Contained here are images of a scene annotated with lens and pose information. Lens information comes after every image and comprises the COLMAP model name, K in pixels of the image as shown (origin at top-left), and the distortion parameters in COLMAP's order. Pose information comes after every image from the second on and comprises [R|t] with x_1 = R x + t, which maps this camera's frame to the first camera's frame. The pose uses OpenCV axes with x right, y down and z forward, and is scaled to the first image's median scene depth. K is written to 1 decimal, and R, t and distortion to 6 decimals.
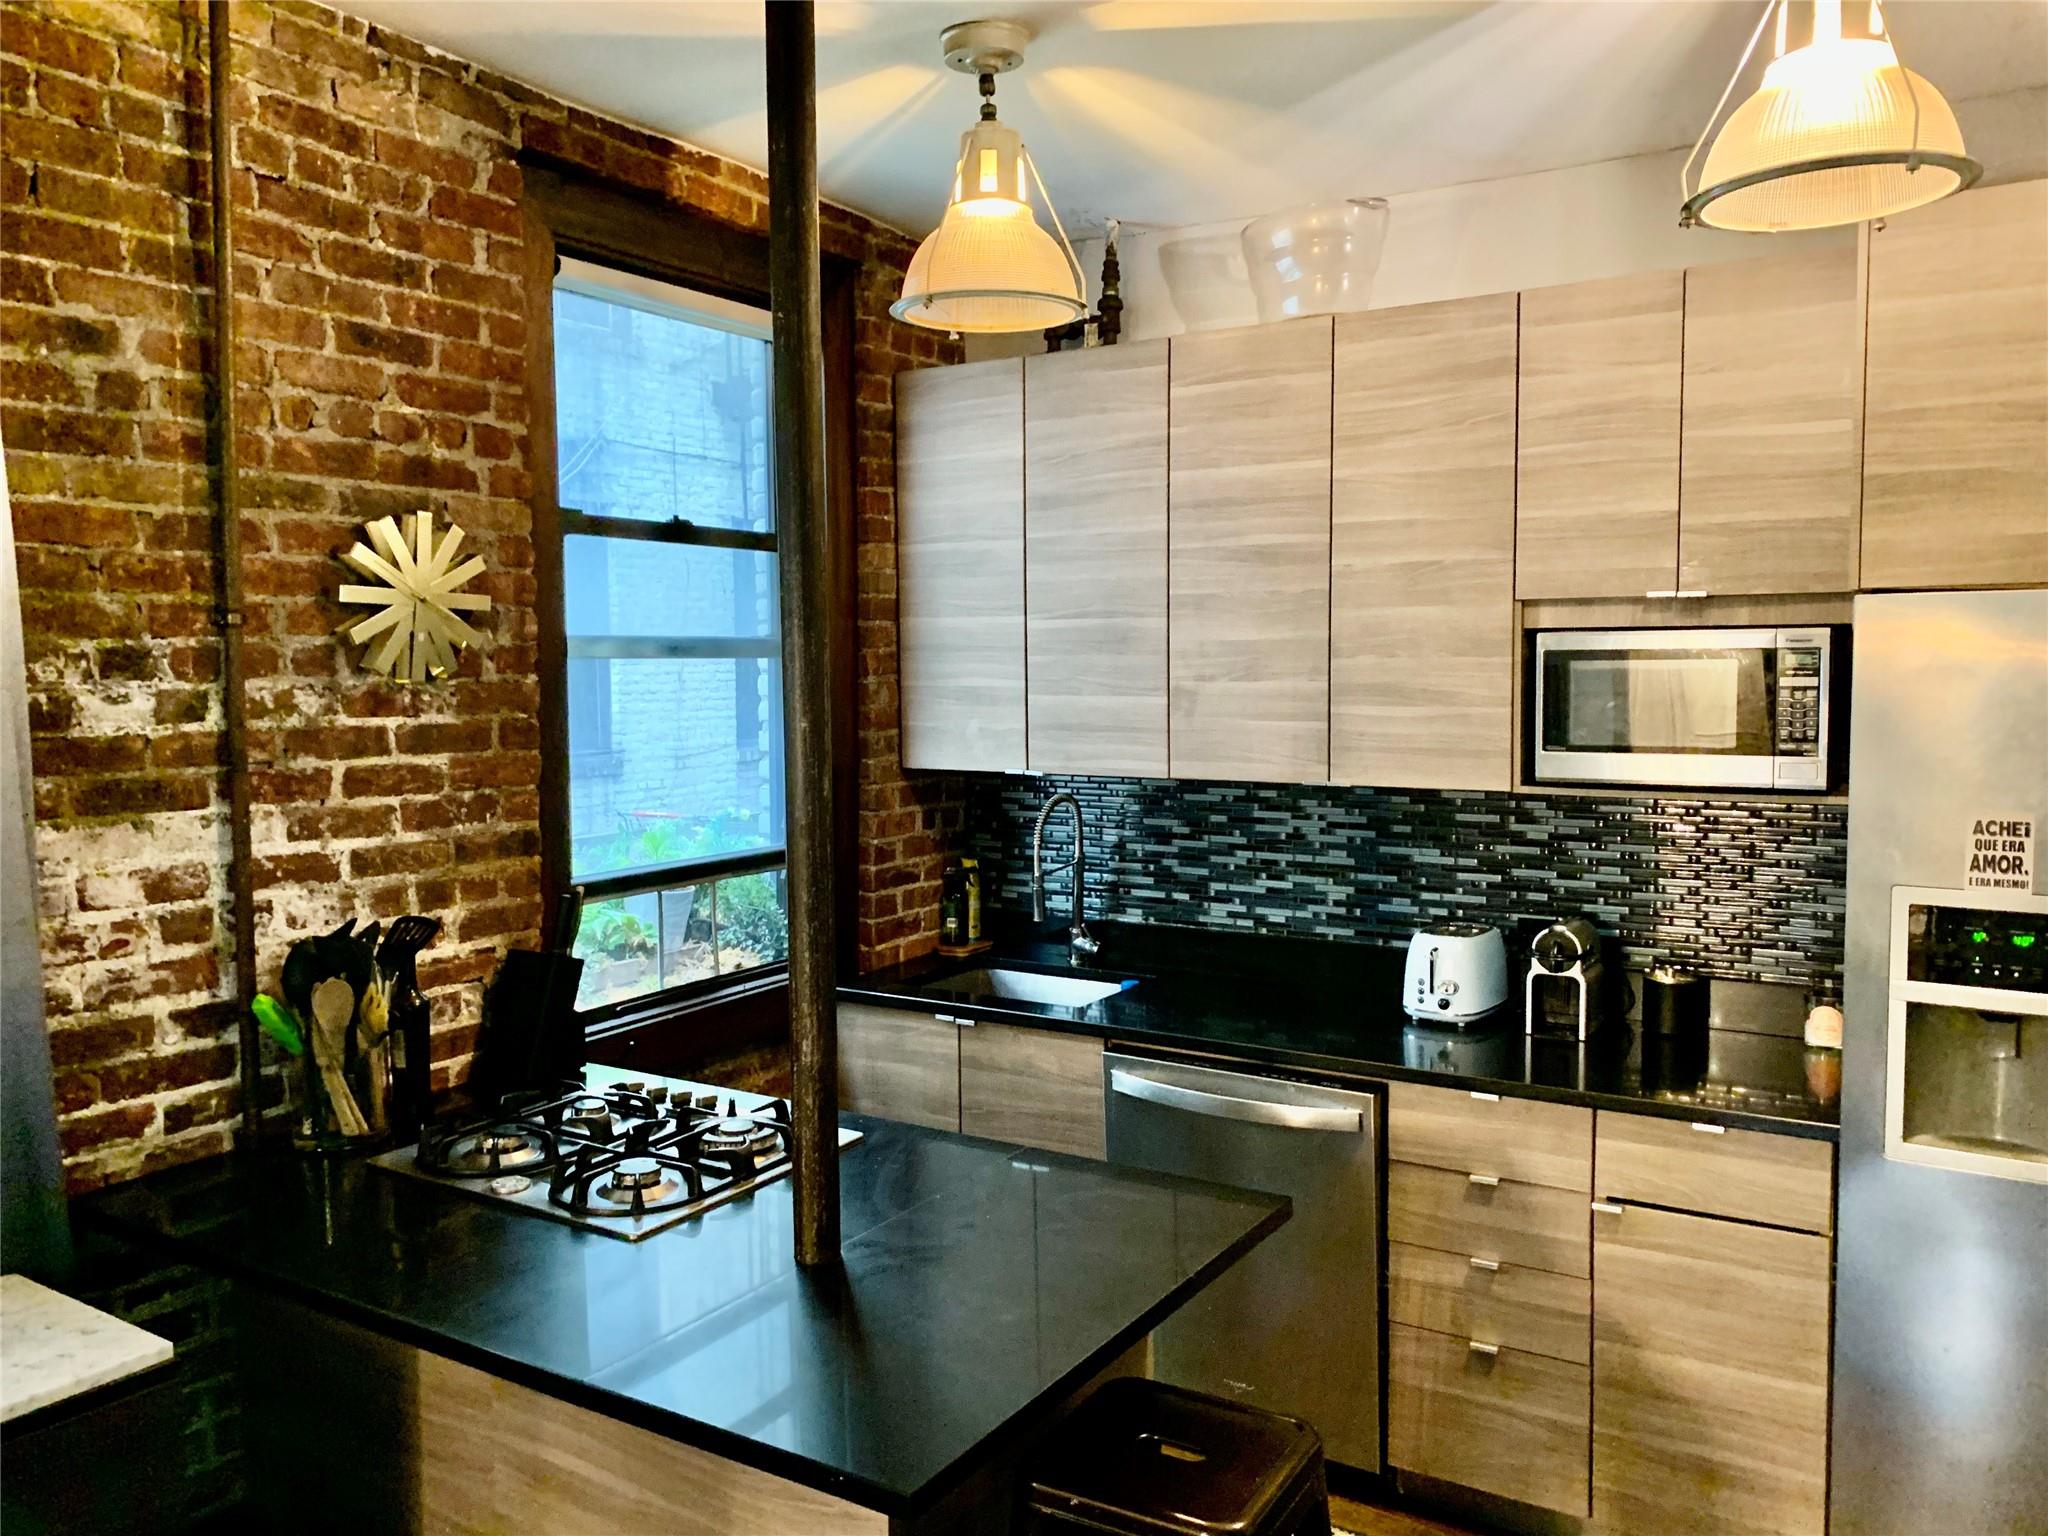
lens RADIAL K [[1563.6, 0, 993.8], [0, 1563.6, 763.0], [0, 0, 1]] dist [0.042322, -0.060489]
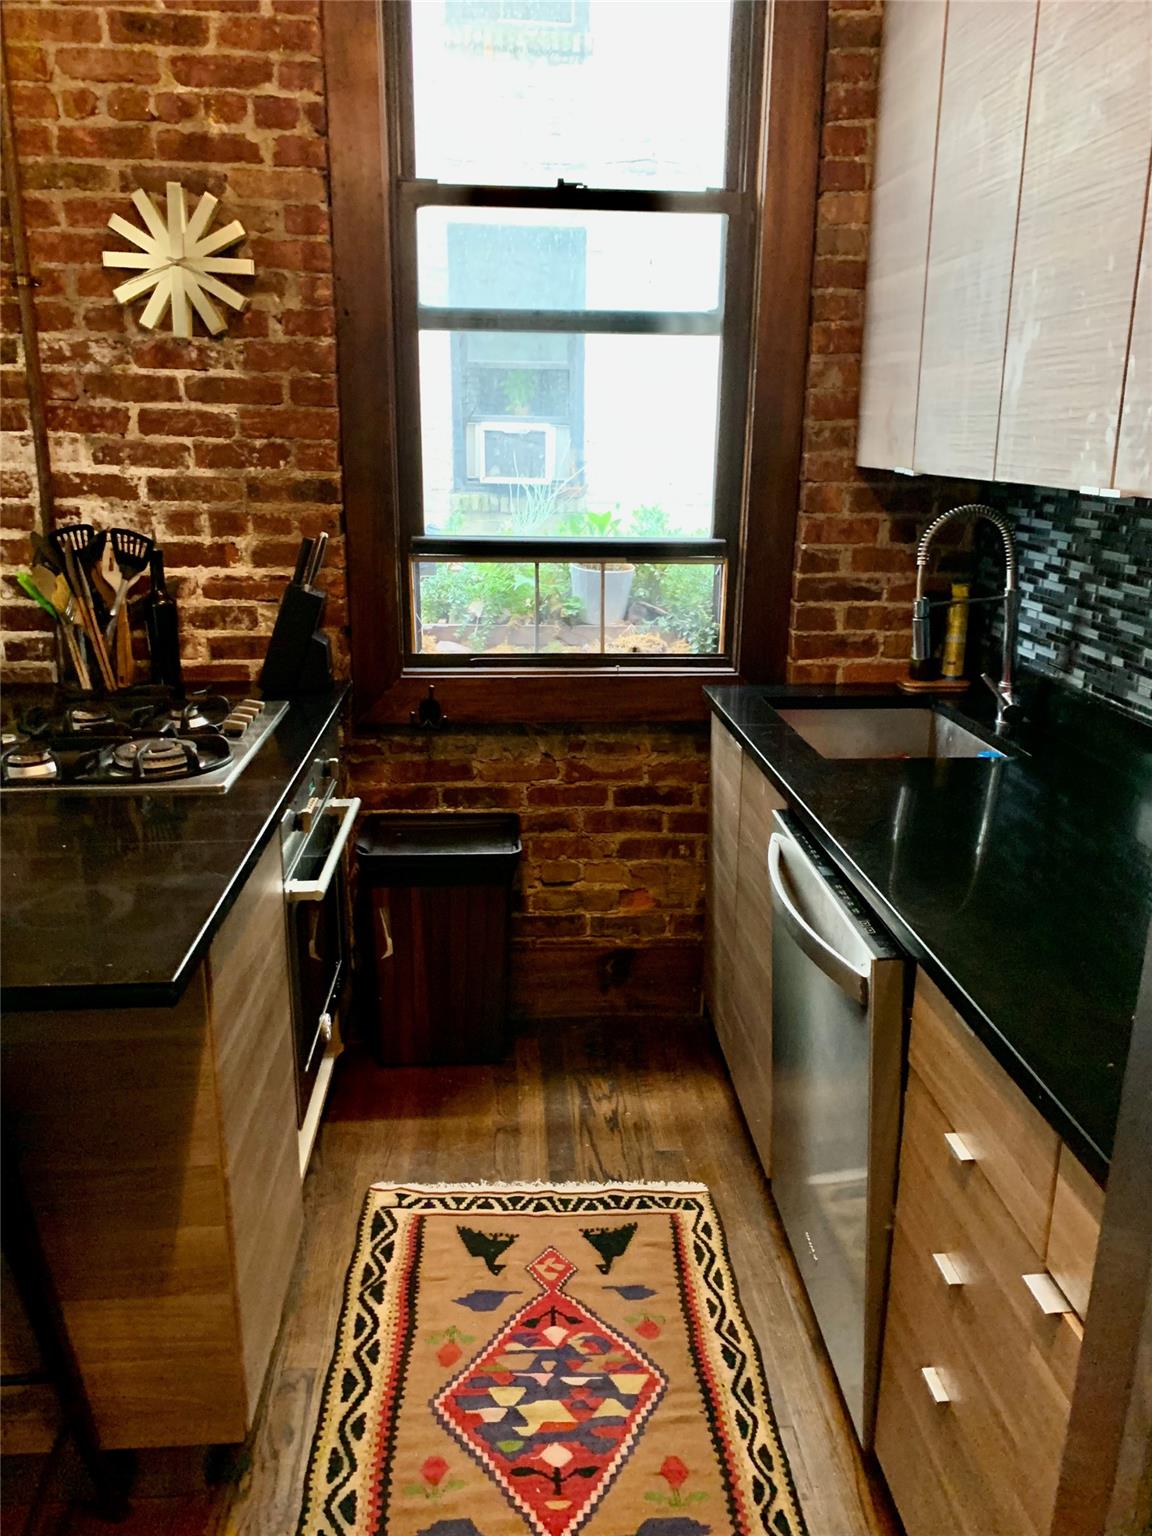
lens RADIAL K [[1172.7, 0, 580.7], [0, 1172.7, 752.7], [0, 0, 1]] dist [0.042322, -0.060489]
pose [[0.604591, 0.228036, -0.763196, 0.485089], [-0.072161, 0.969885, 0.232628, 0.020238], [0.793260, -0.085572, 0.602839, 0.566981]]
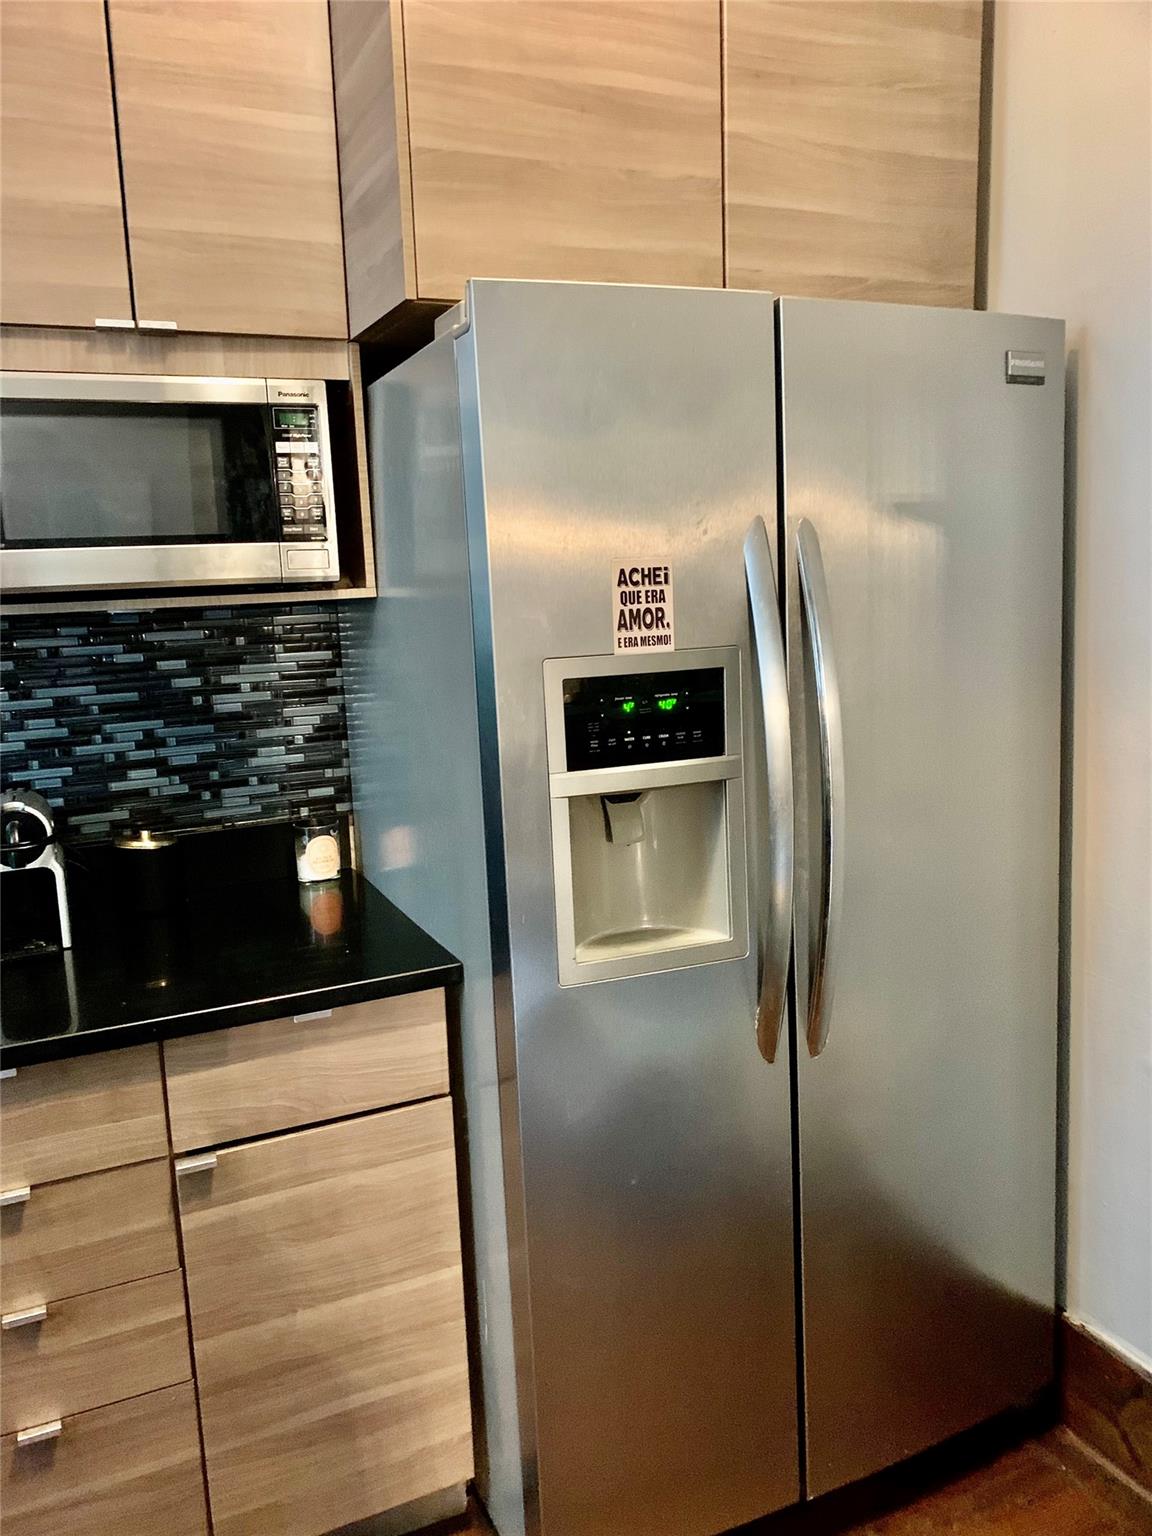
lens RADIAL K [[1172.7, 0, 568.0], [0, 1172.7, 759.5], [0, 0, 1]] dist [0.042322, -0.060489]
pose [[0.549538, -0.142108, 0.823294, 0.056207], [0.088794, 0.989781, 0.111576, 0.046285], [-0.830737, 0.011788, 0.556541, 0.482770]]
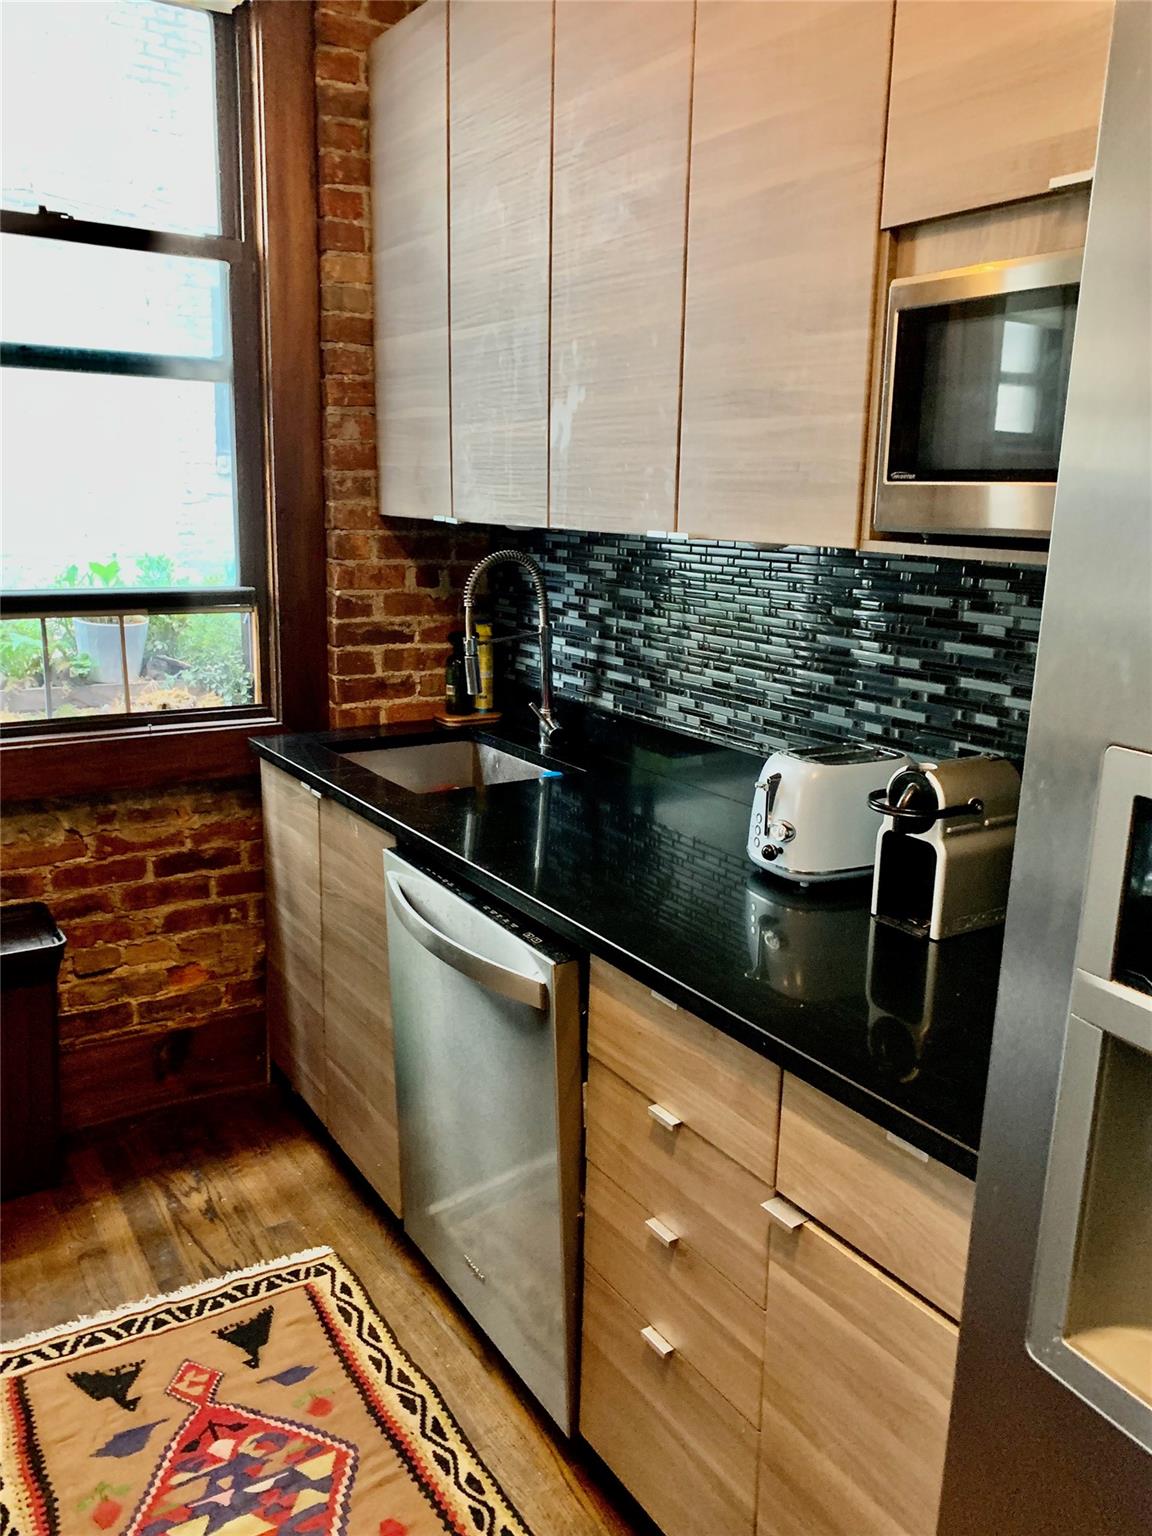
lens RADIAL K [[1172.7, 0, 591.6], [0, 1172.7, 753.1], [0, 0, 1]] dist [0.042322, -0.060489]
pose [[0.914981, 0.117752, -0.385934, 0.417296], [-0.061320, 0.985940, 0.155442, 0.032033], [0.398811, -0.118561, 0.909337, 0.498021]]
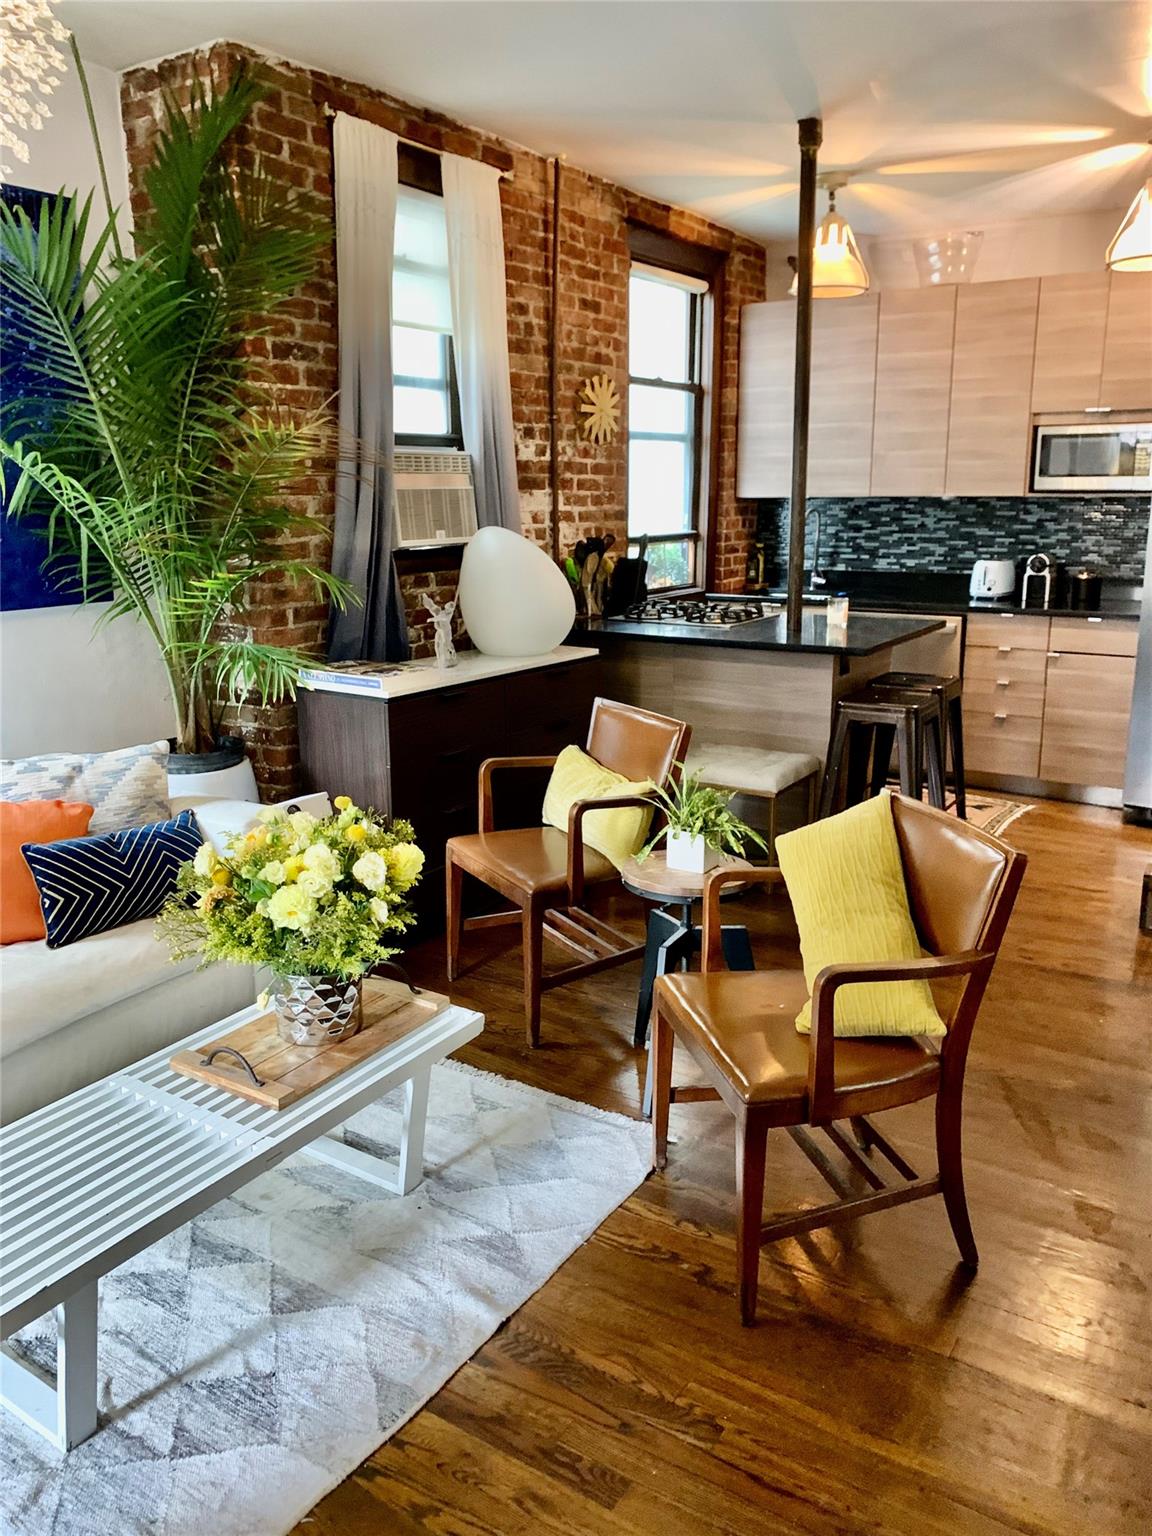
lens RADIAL K [[1172.7, 0, 588.3], [0, 1172.7, 751.3], [0, 0, 1]] dist [0.042322, -0.060489]
pose [[0.999995, 0.001653, -0.002546, -0.320917], [-0.001241, 0.988073, 0.153979, 0.124019], [0.002770, -0.153975, 0.988071, -0.817237]]
